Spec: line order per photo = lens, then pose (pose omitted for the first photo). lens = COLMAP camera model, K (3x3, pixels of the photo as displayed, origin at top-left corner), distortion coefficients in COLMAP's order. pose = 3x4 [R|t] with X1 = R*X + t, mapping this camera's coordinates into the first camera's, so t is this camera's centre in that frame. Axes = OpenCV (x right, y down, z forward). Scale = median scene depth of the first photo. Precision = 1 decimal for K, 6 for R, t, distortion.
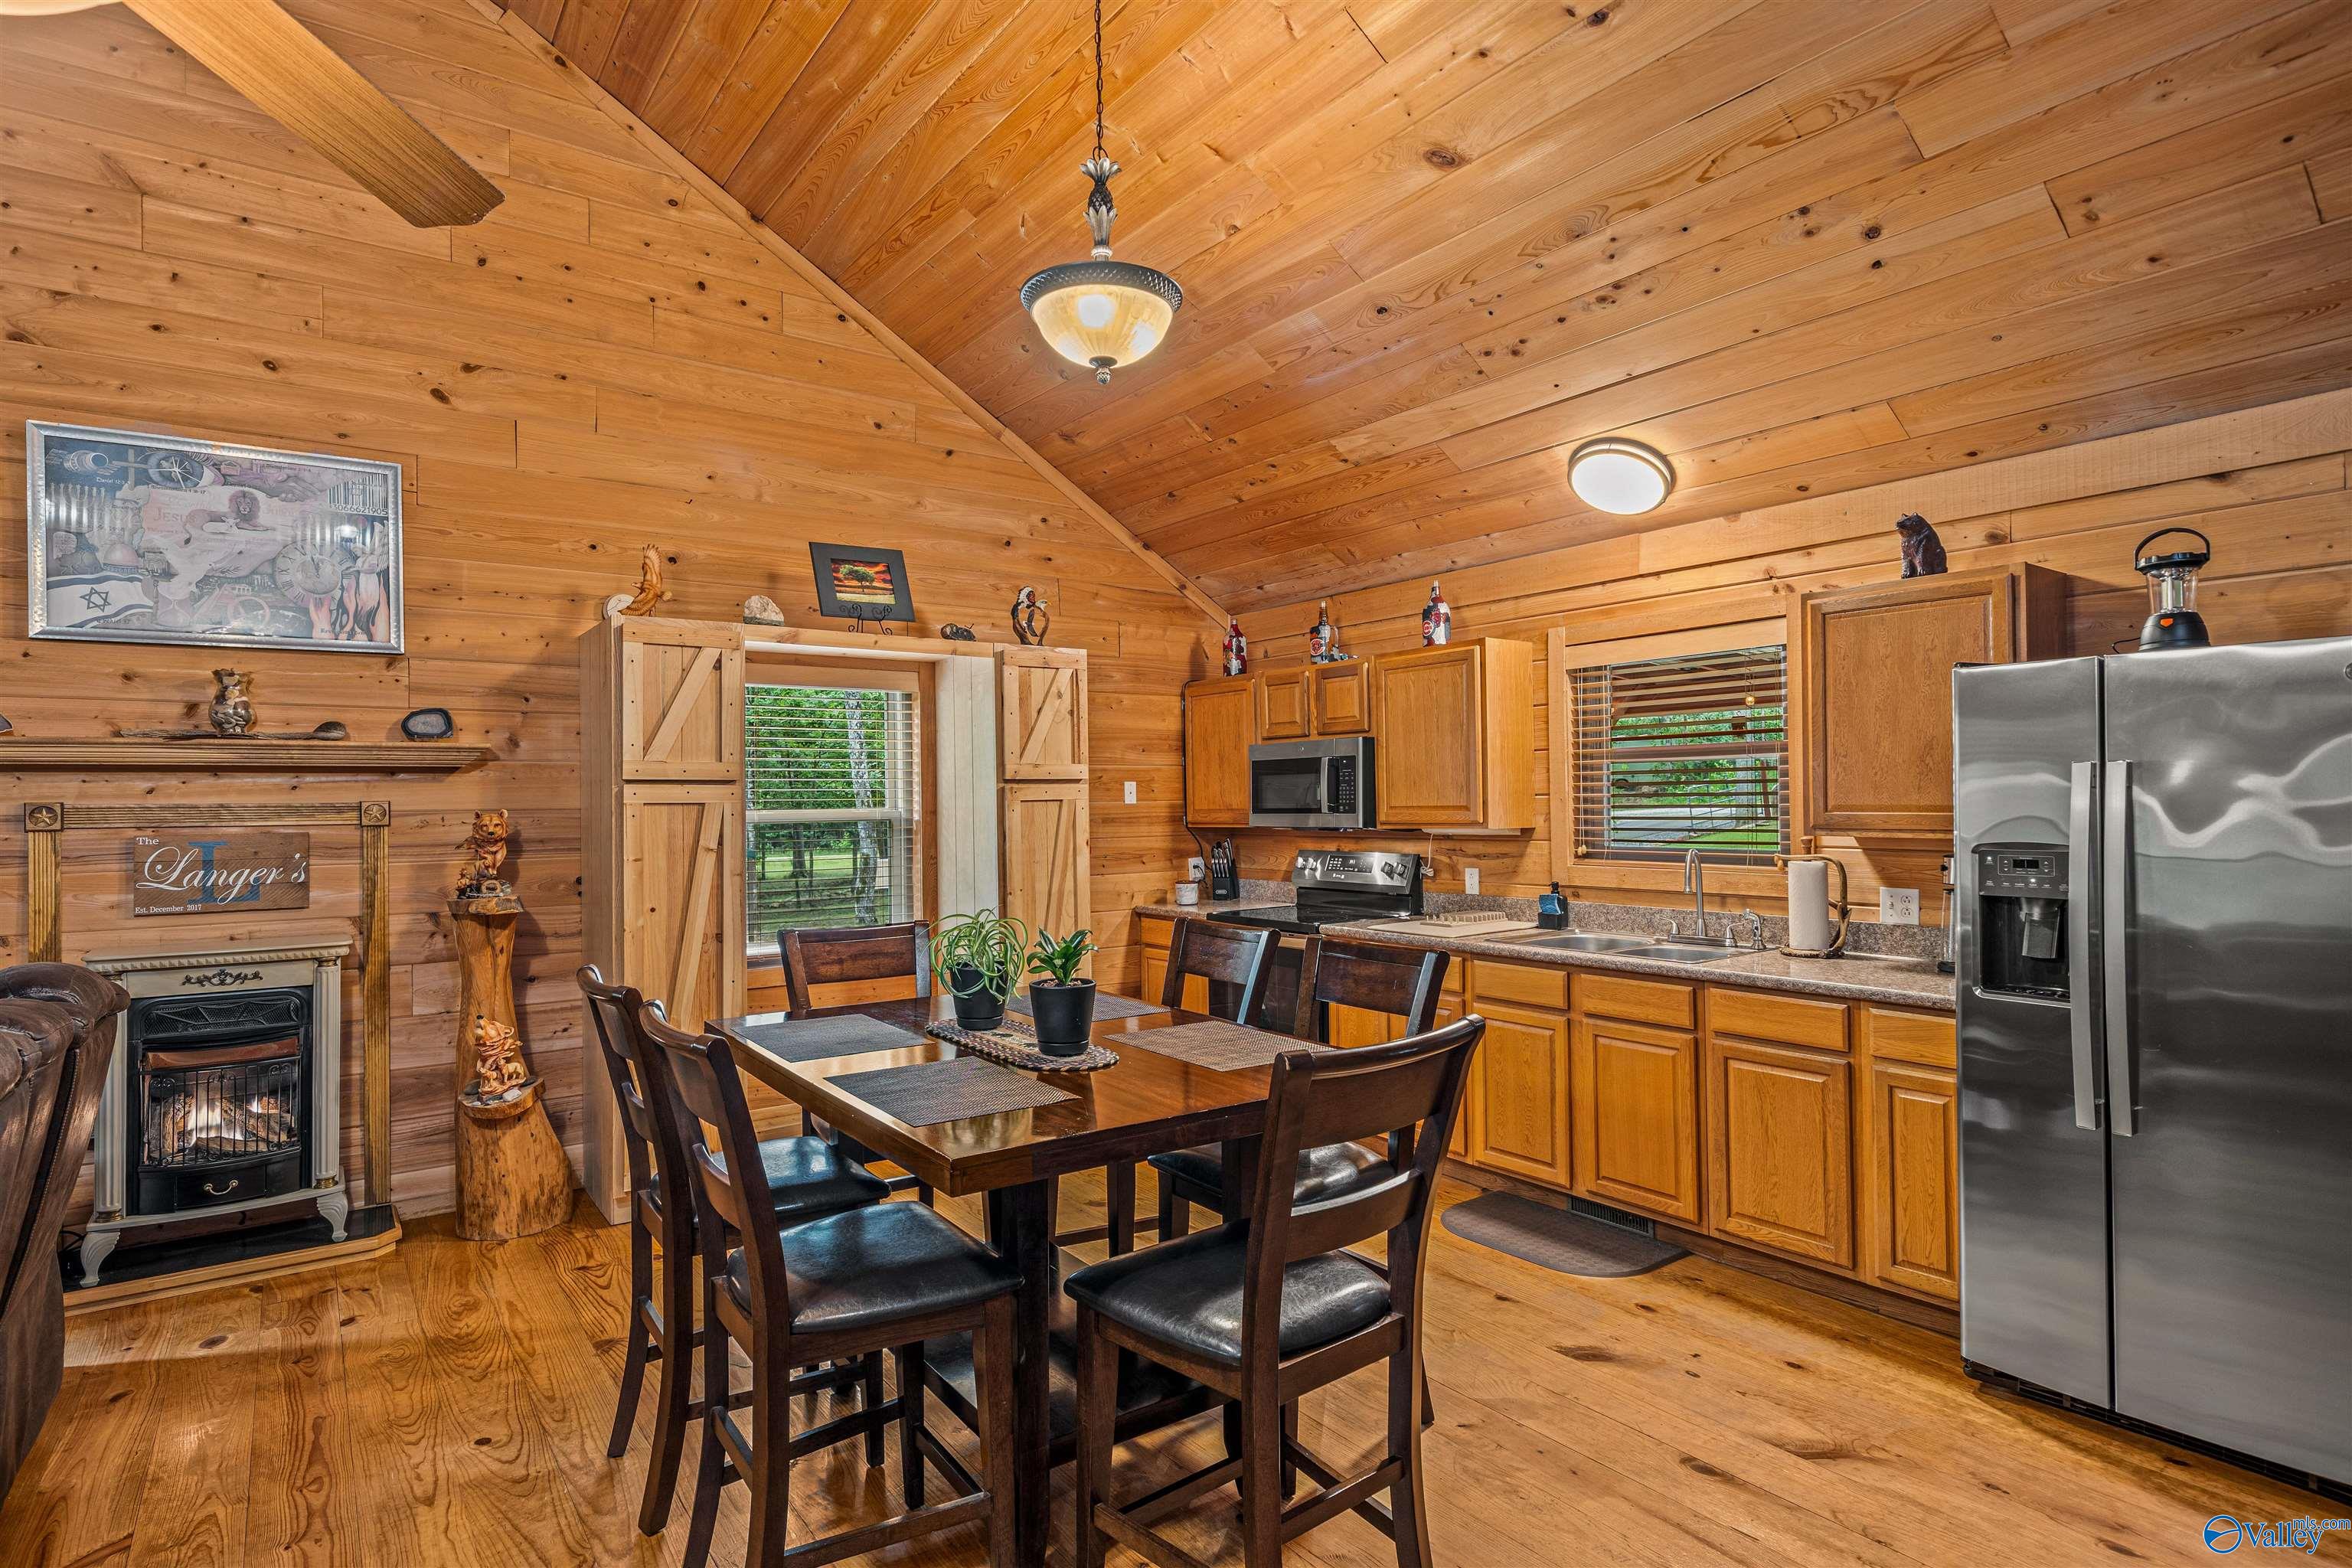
lens RADIAL K [[1206.9, 0, 1167.7], [0, 1206.9, 783.5], [0, 0, 1]] dist [0.002066, 0.000670]
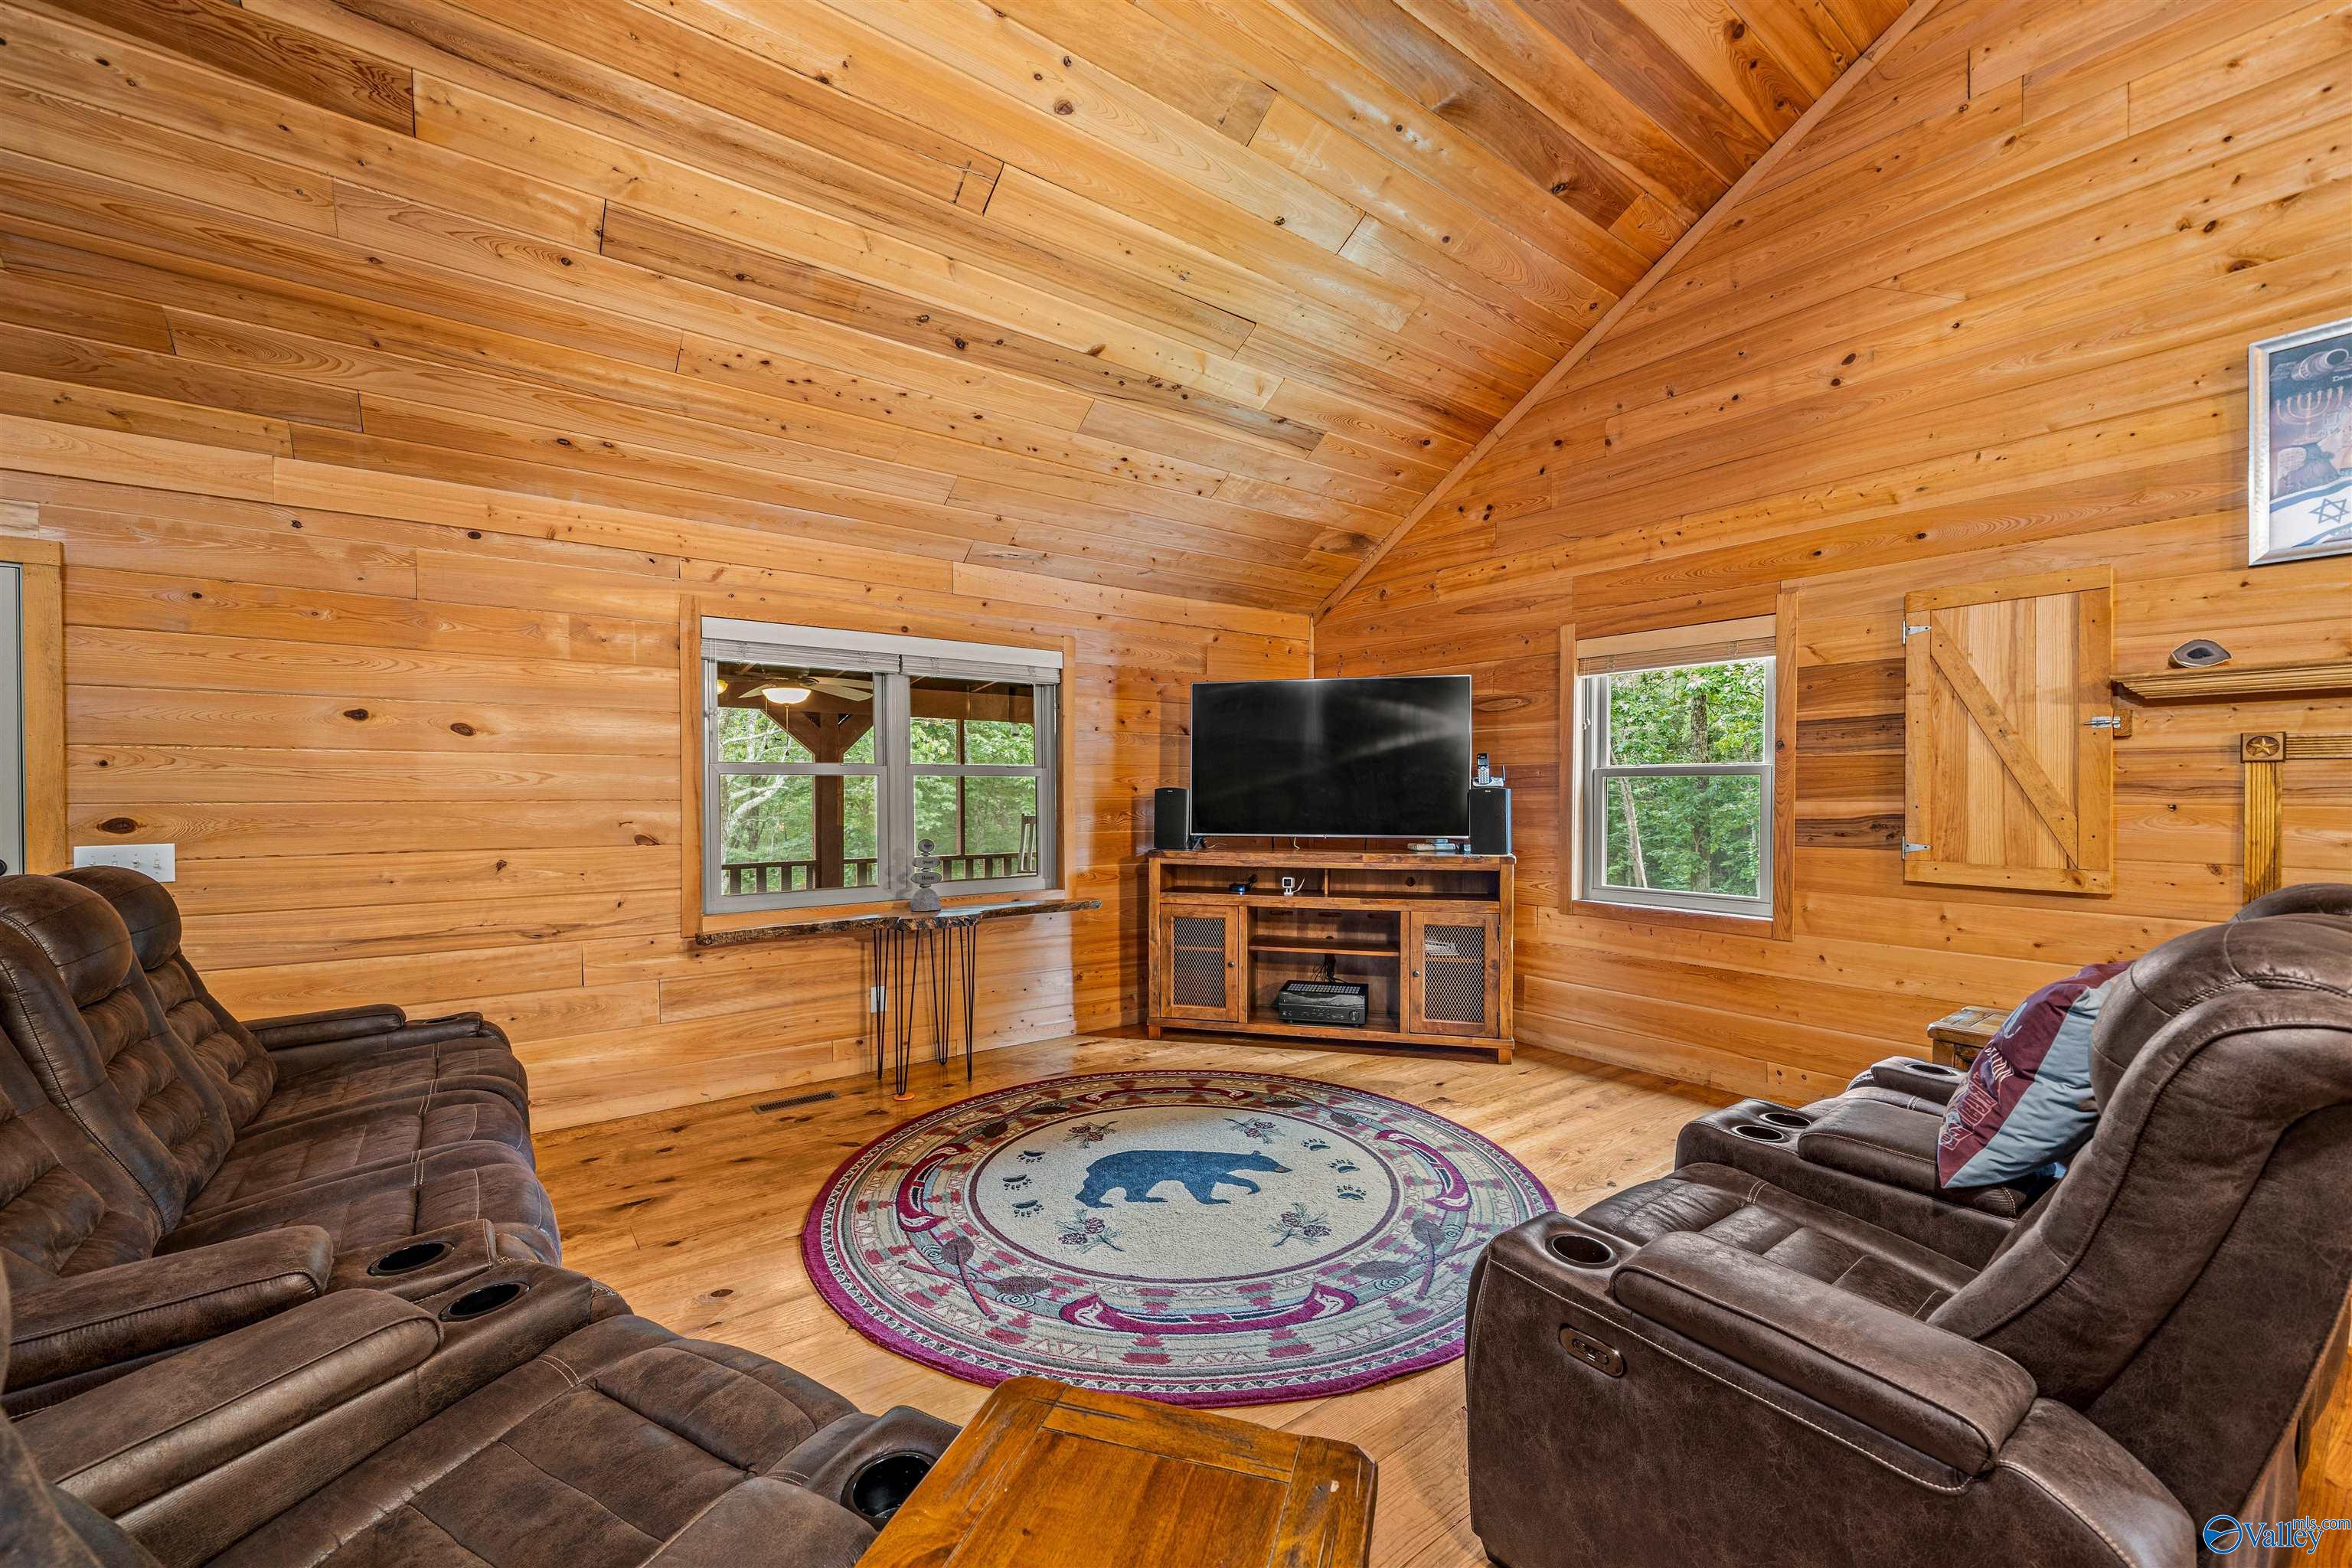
lens RADIAL K [[932.8, 0, 1170.9], [0, 932.8, 801.2], [0, 0, 1]] dist [-0.002193, -0.000242]
pose [[0.021485, 0.023895, -0.999484, -0.161560], [0.011581, 0.999641, 0.024148, 0.035670], [0.999702, -0.012094, 0.021201, 0.082471]]
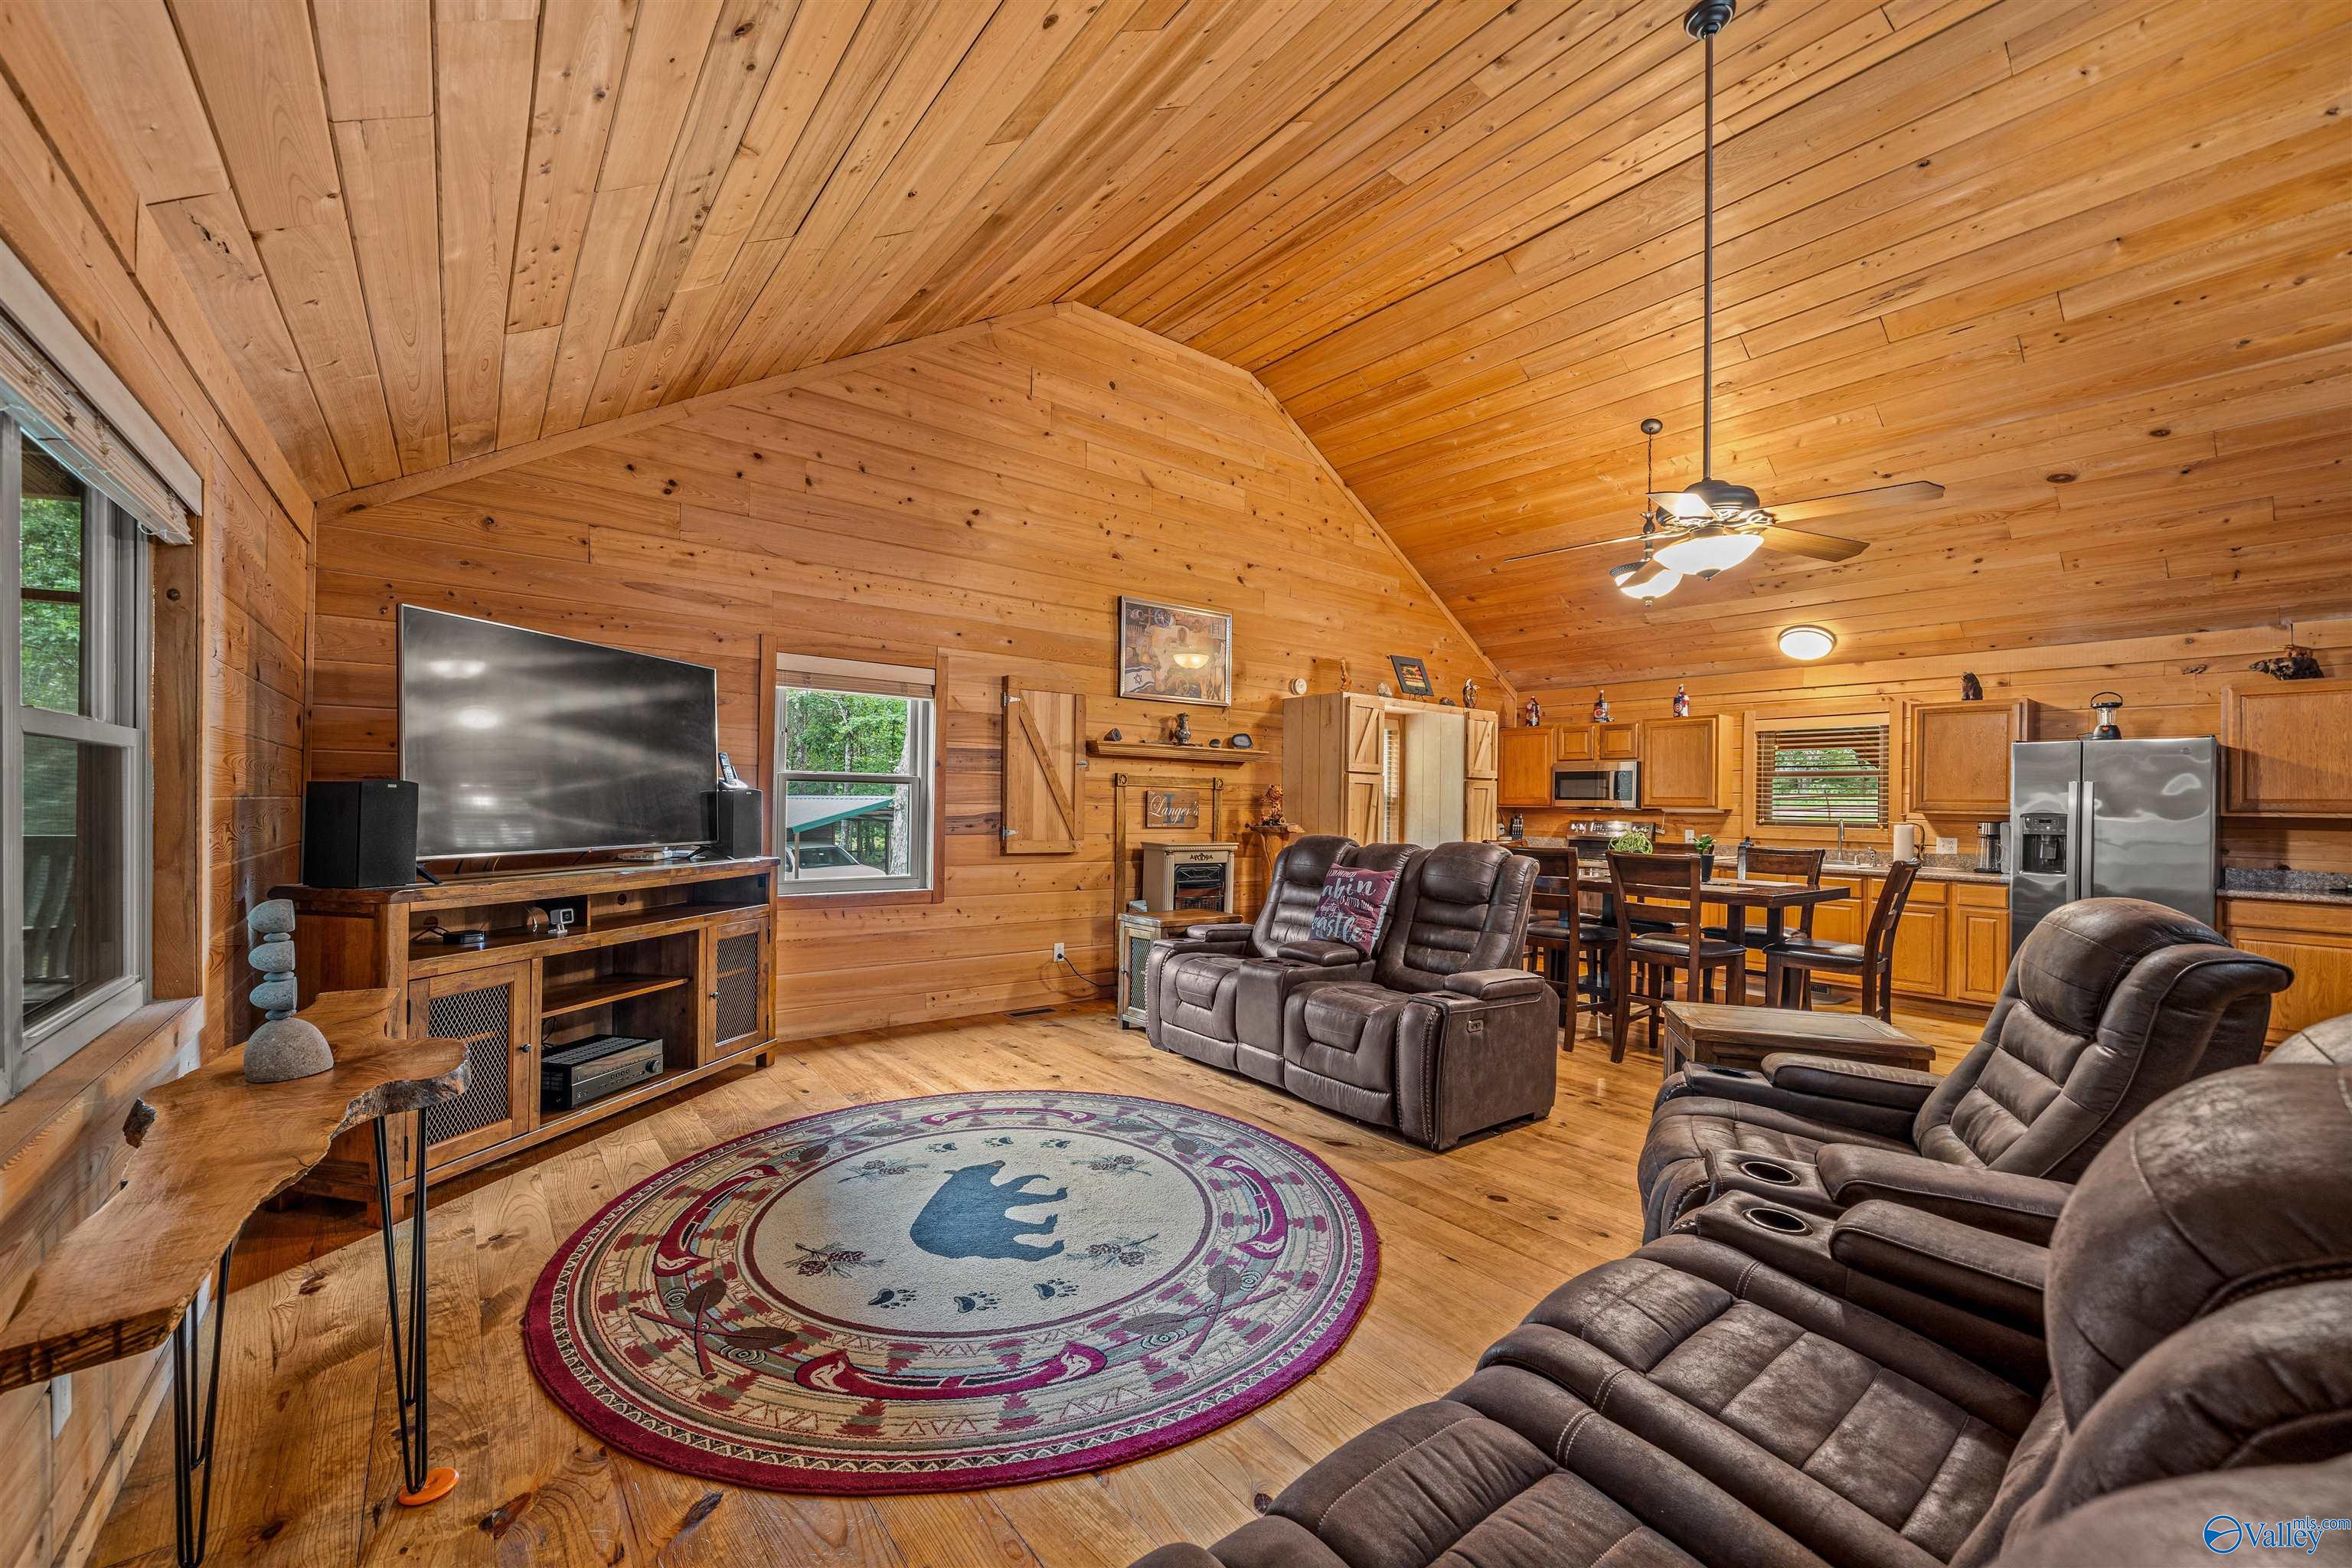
lens RADIAL K [[924.7, 0, 1170.5], [0, 924.7, 795.3], [0, 0, 1]] dist [-0.001395, -0.000273]
pose [[0.998693, 0.030302, 0.041166, -0.755738], [-0.030537, 0.999521, 0.005082, 0.036758], [-0.040992, -0.006333, 0.999139, -0.540784]]
